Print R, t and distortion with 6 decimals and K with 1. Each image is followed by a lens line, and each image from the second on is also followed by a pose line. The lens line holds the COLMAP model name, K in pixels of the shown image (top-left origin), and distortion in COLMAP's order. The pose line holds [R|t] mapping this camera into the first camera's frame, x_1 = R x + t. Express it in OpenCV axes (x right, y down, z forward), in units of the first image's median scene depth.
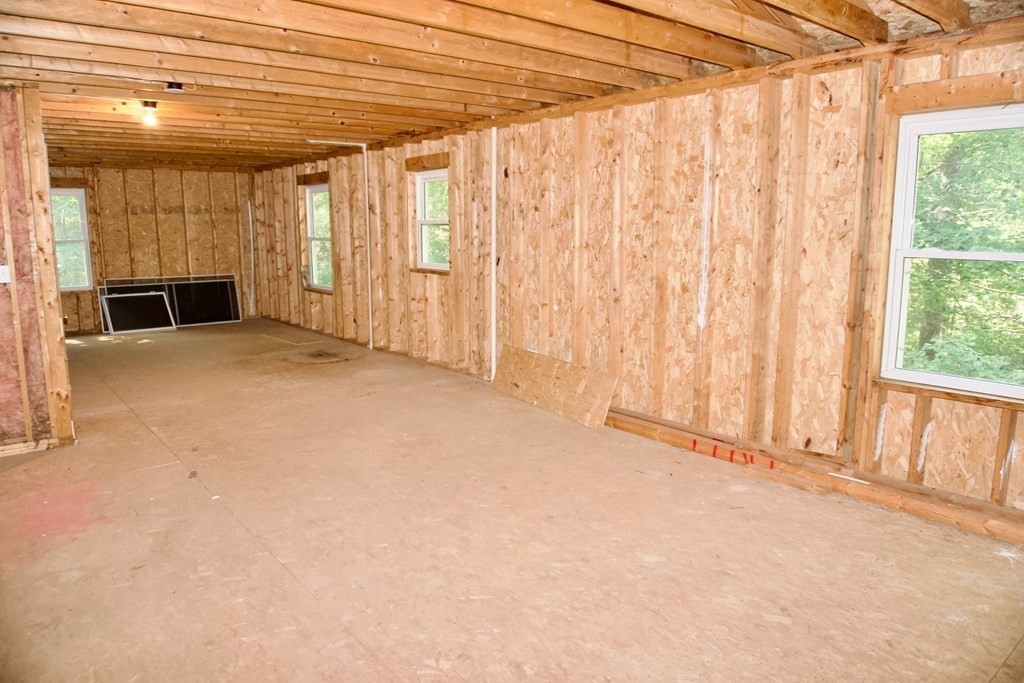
lens RADIAL K [[692.7, 0, 512.0], [0, 692.7, 341.5], [0, 0, 1]] dist [-0.053236, -0.001778]
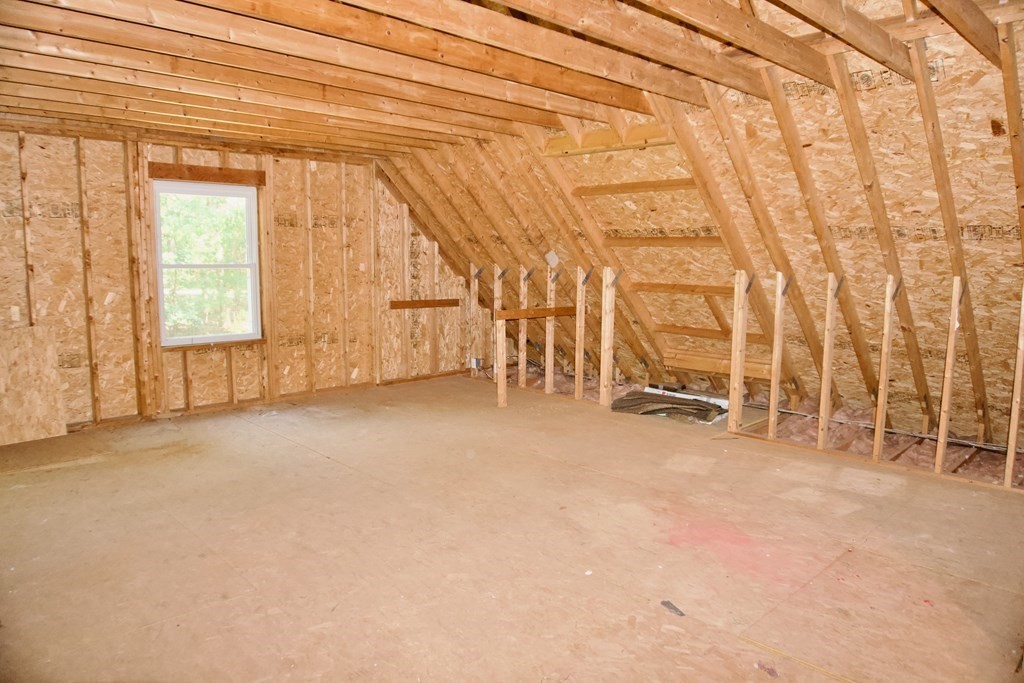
lens RADIAL K [[692.7, 0, 512.0], [0, 692.7, 341.5], [0, 0, 1]] dist [-0.053236, -0.001778]
pose [[-0.996839, 0.009011, -0.078940, -0.297919], [-0.013862, 0.958583, 0.284476, -0.301239], [0.078234, 0.284671, -0.955428, 1.845621]]
